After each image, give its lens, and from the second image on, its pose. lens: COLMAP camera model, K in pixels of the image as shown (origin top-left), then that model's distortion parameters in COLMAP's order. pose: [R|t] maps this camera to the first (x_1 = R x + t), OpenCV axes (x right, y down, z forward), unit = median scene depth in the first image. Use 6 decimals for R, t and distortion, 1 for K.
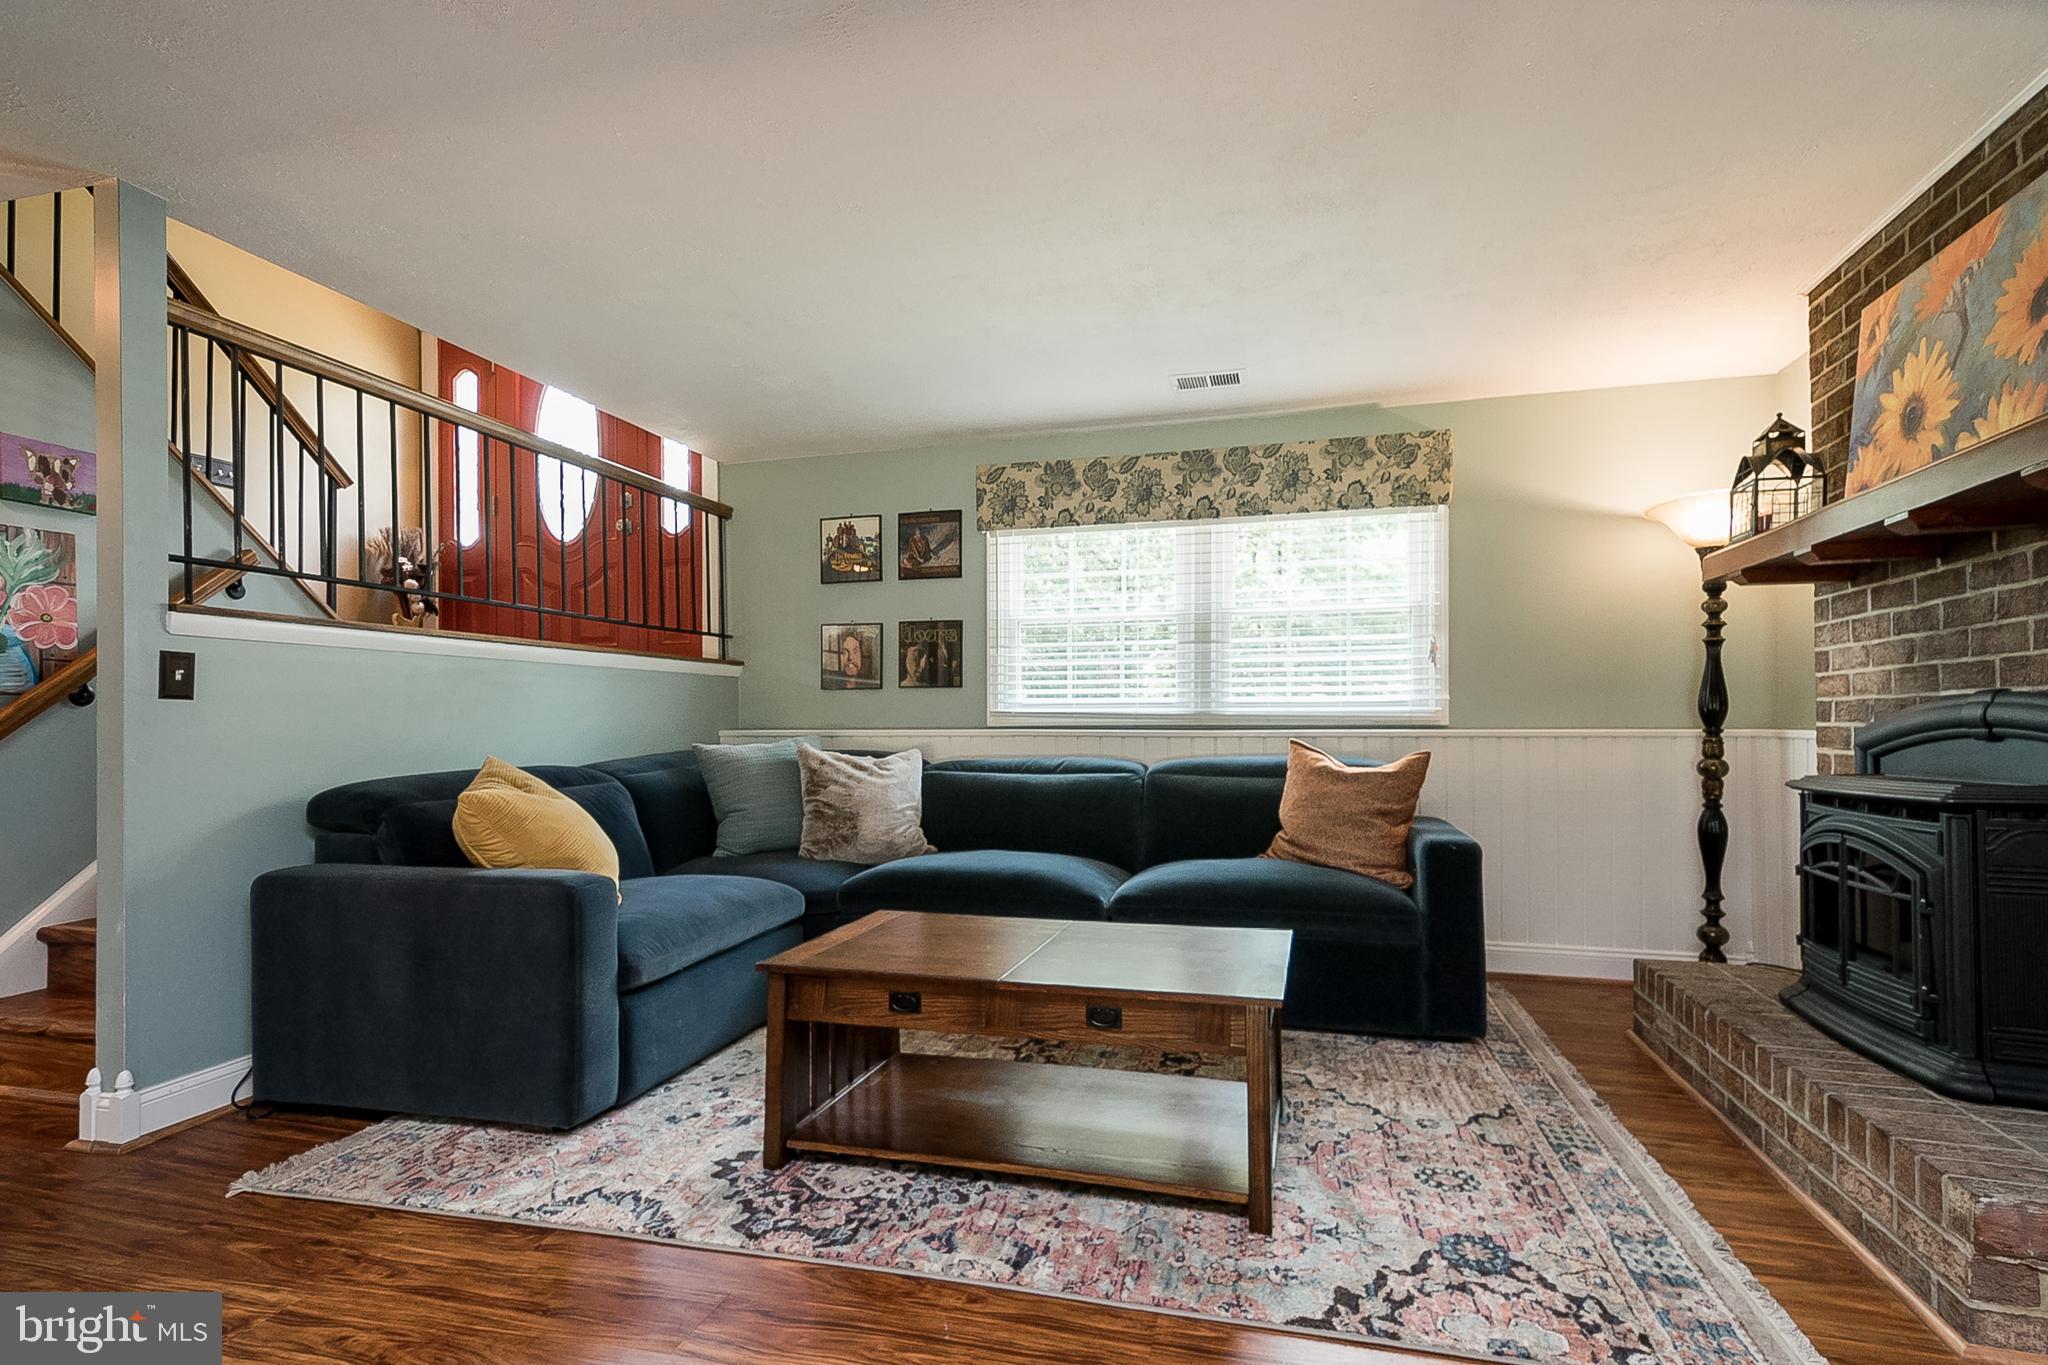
lens RADIAL K [[983.9, 0, 1029.7], [0, 983.9, 715.3], [0, 0, 1]] dist [0.028236, -0.008948]
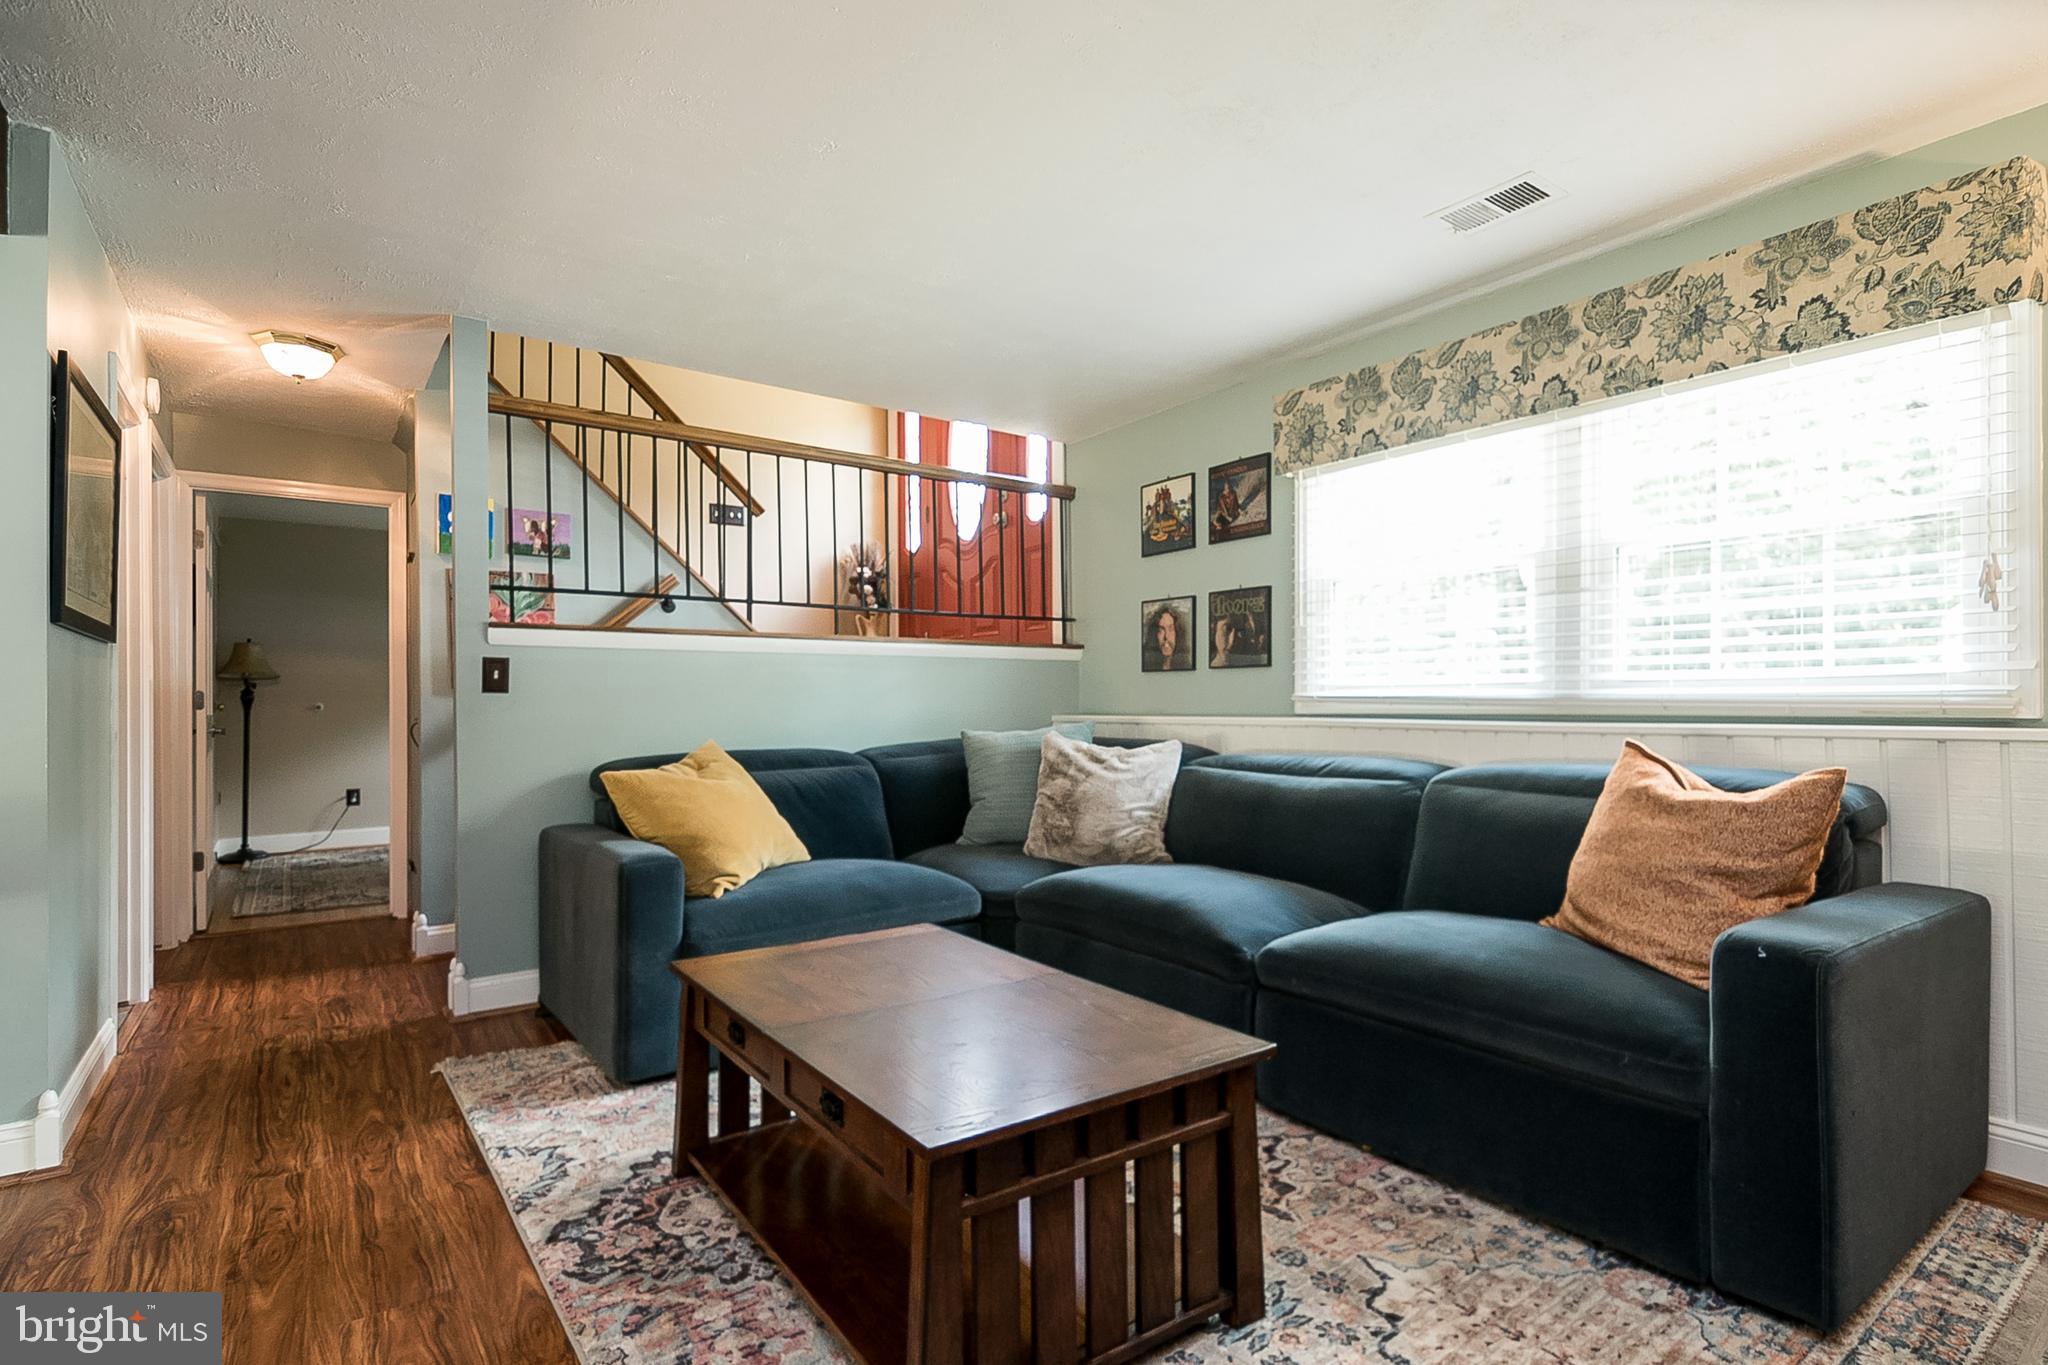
lens RADIAL K [[992.1, 0, 1024.2], [0, 992.1, 703.1], [0, 0, 1]] dist [0.021052, -0.012046]
pose [[0.783188, -0.000058, -0.621785, 0.355236], [0.005099, 0.999967, 0.006330, -0.004668], [0.621764, -0.008128, 0.783162, 0.262955]]
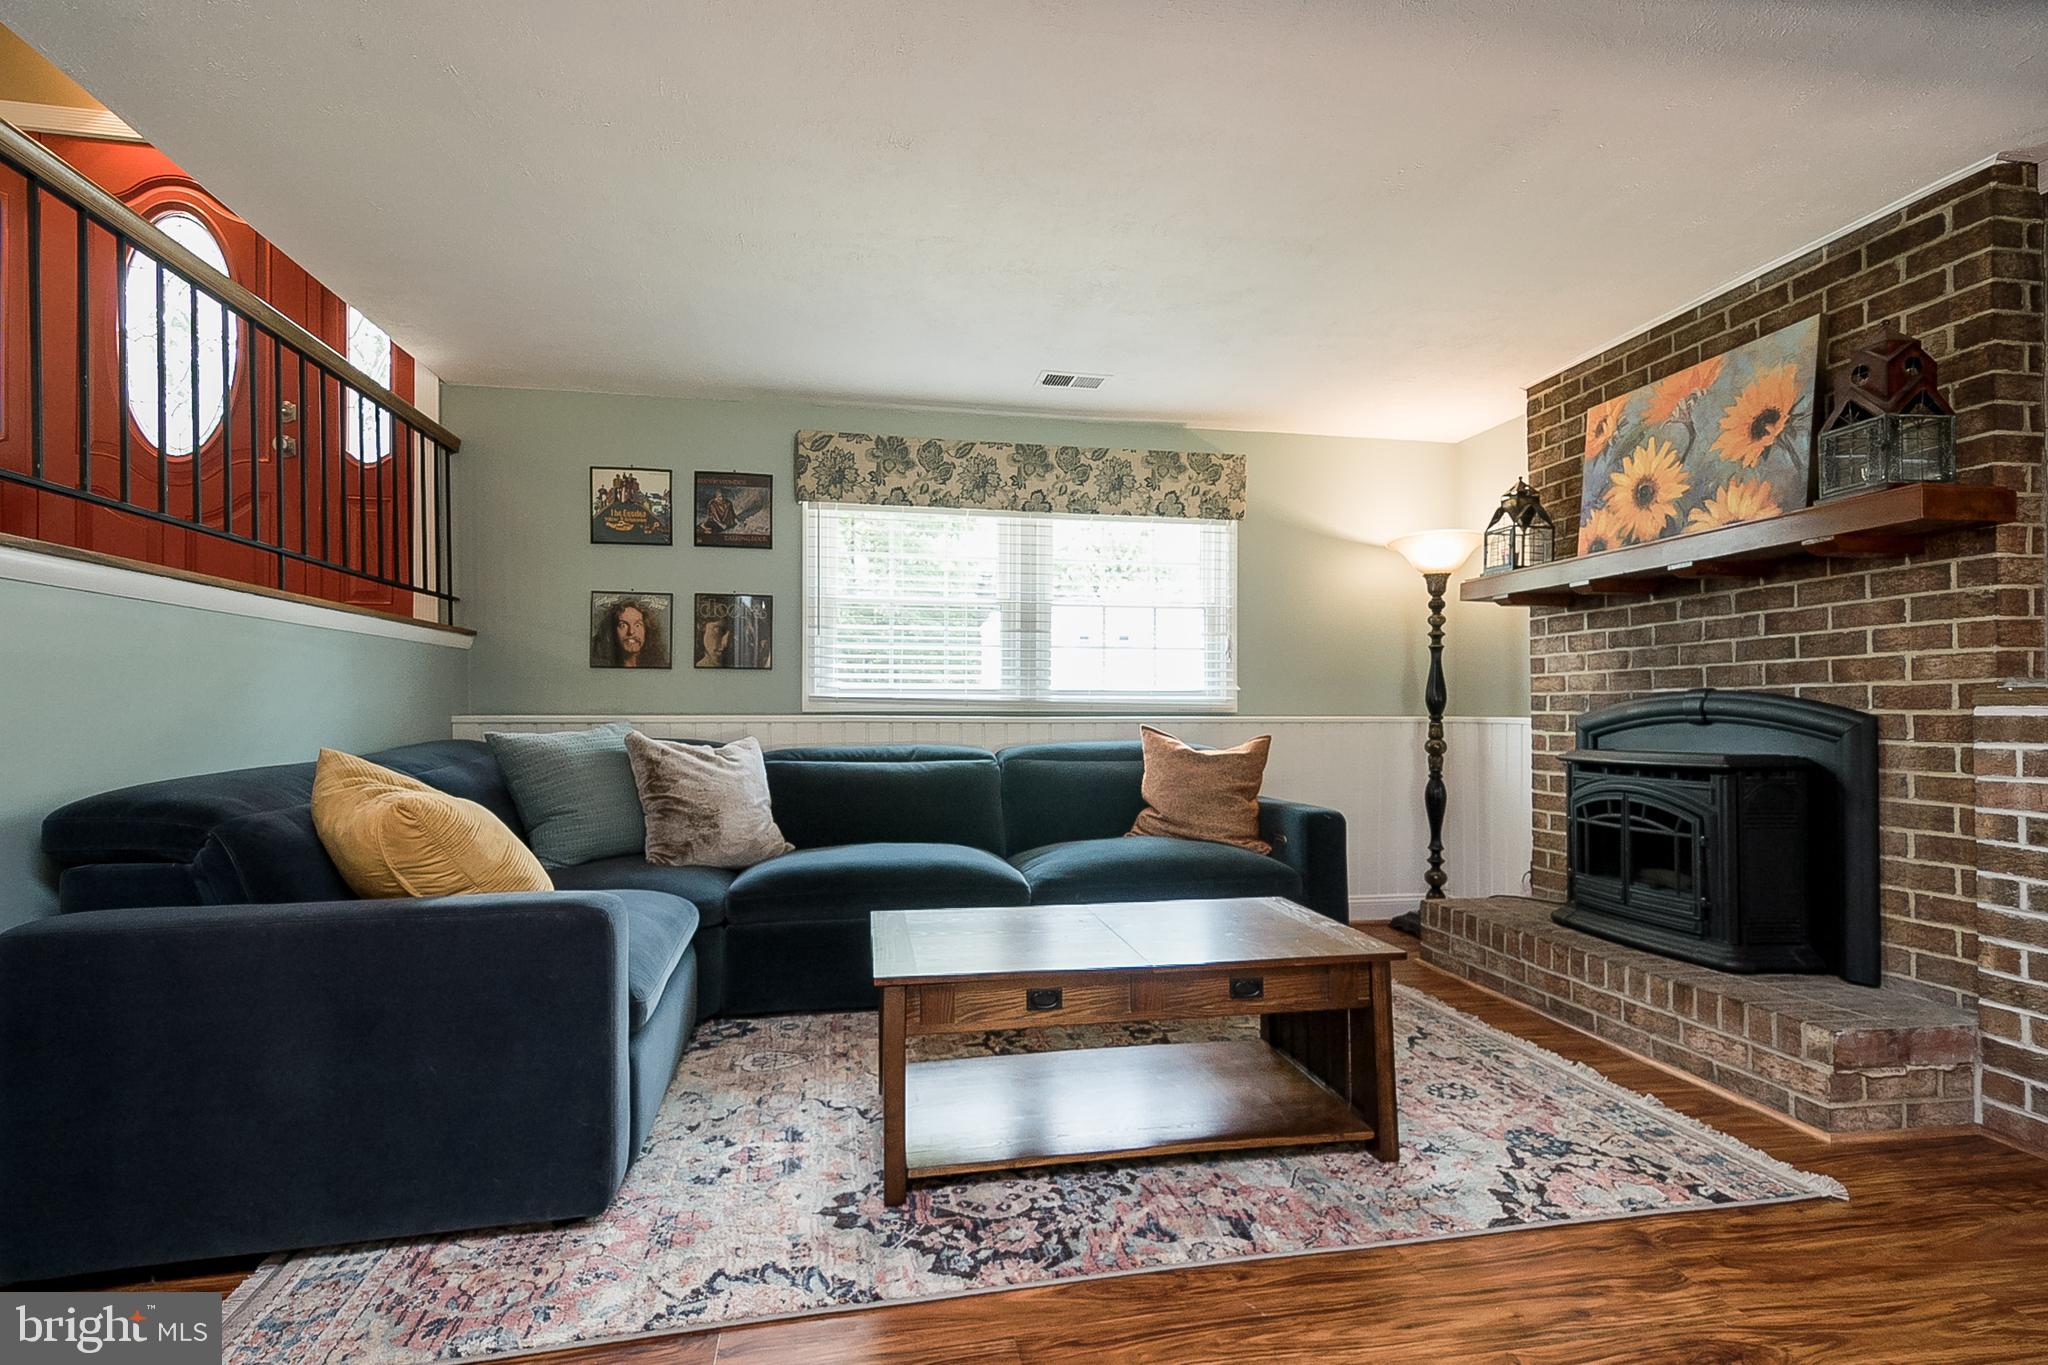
lens RADIAL K [[988.7, 0, 1029.3], [0, 988.7, 700.9], [0, 0, 1]] dist [0.035776, -0.017098]
pose [[0.896690, 0.009718, 0.442552, -0.321169], [-0.008705, 0.999953, -0.004321, 0.003729], [-0.442573, 0.000022, 0.896732, 0.082314]]
